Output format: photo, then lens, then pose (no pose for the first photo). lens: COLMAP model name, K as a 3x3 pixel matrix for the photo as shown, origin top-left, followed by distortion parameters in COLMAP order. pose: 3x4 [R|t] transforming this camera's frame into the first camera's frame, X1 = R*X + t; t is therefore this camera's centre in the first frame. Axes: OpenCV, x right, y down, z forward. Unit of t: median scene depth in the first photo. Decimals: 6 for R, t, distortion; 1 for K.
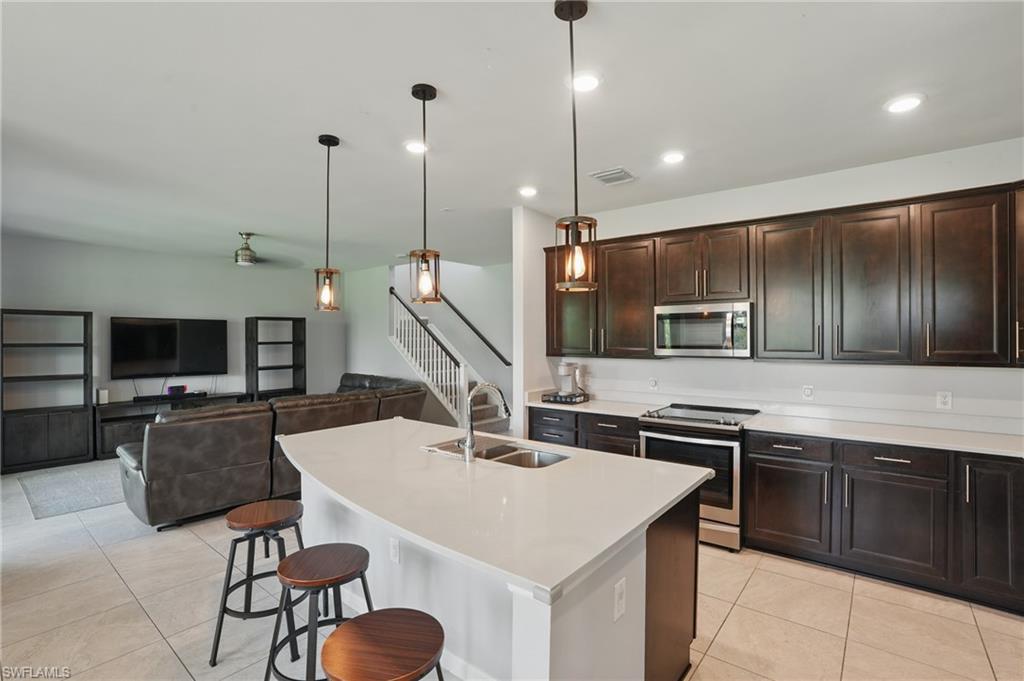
lens RADIAL K [[476.5, 0, 512.0], [0, 476.5, 340.5], [0, 0, 1]] dist [-0.064172, 0.028511]
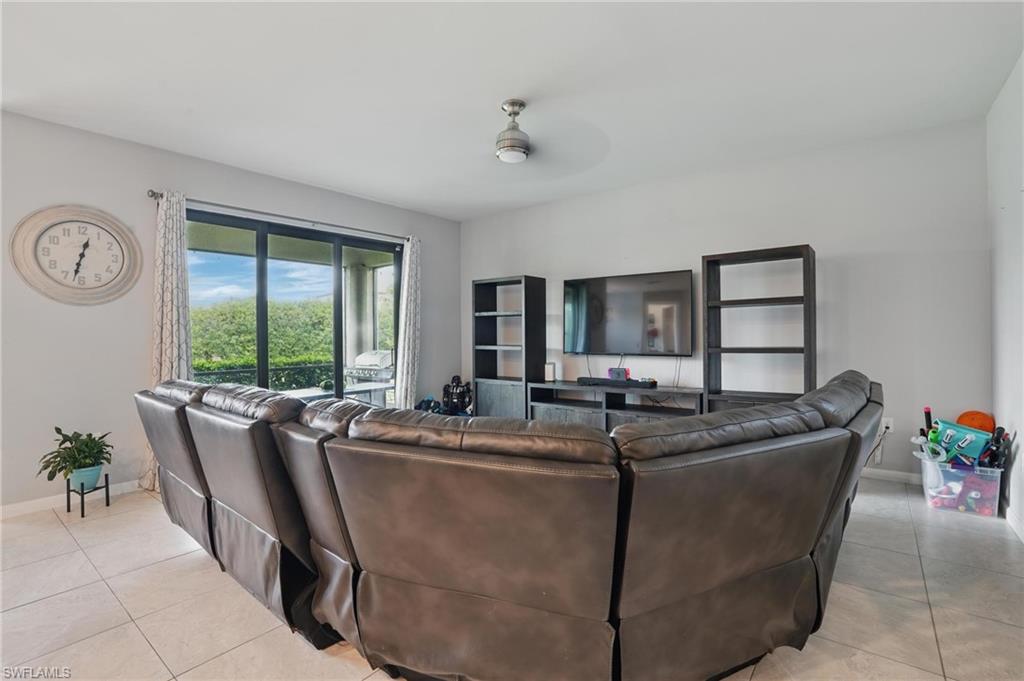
lens RADIAL K [[474.8, 0, 533.5], [0, 474.8, 337.0], [0, 0, 1]] dist [-0.017475, 0.000051]
pose [[0.030365, 0.007510, -0.999511, 0.020252], [0.010360, 0.999916, 0.007828, 0.058401], [0.999485, -0.010592, 0.030284, 1.168424]]
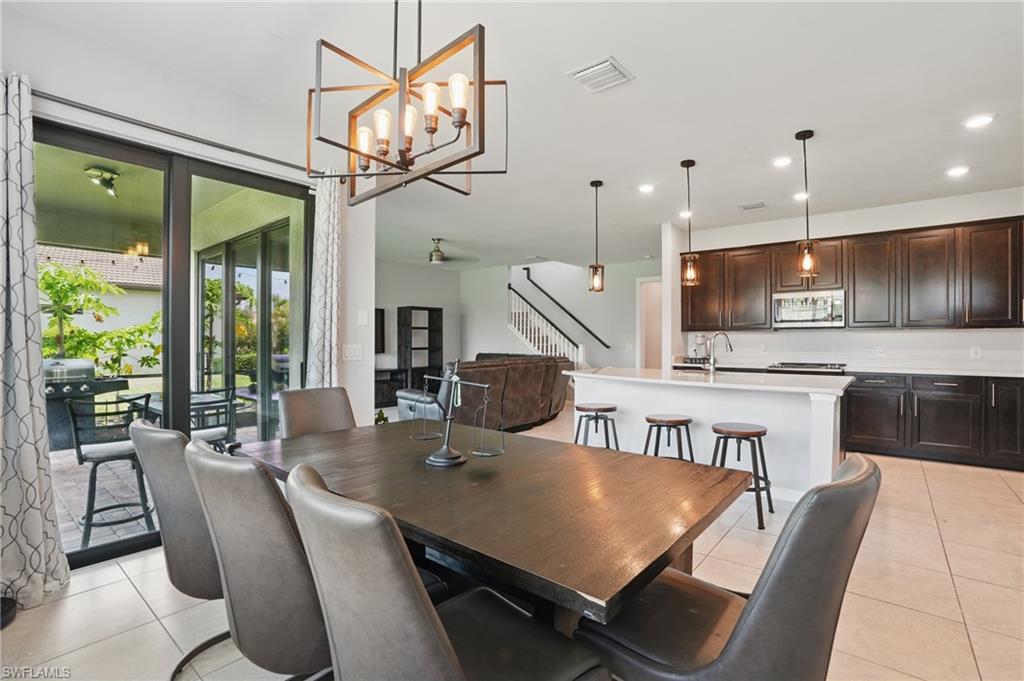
lens RADIAL K [[482.2, 0, 509.5], [0, 482.2, 345.5], [0, 0, 1]] dist [-0.057065, 0.023348]
pose [[0.999988, 0.004450, -0.001966, -0.424397], [-0.004447, 0.999989, 0.001152, 0.074477], [0.001971, -0.001143, 0.999997, -0.386919]]
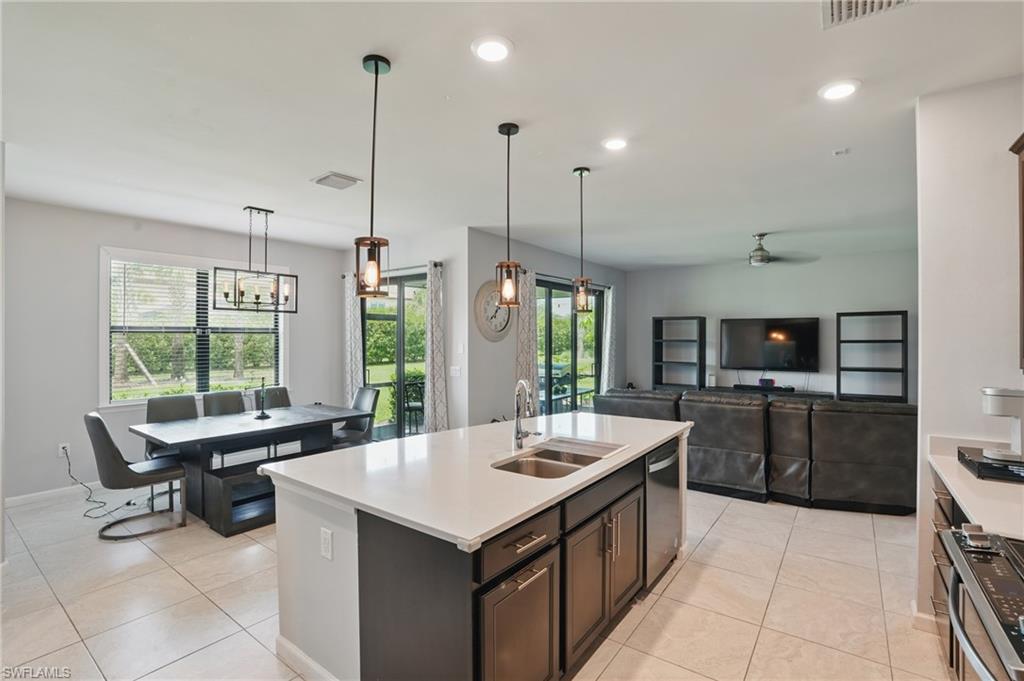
lens RADIAL K [[474.8, 0, 533.5], [0, 474.8, 337.0], [0, 0, 1]] dist [-0.017475, 0.000051]
pose [[0.075276, 0.001282, -0.997162, 0.505670], [-0.002331, 0.999997, 0.001109, -0.003300], [0.997160, 0.002241, 0.075278, 0.493216]]
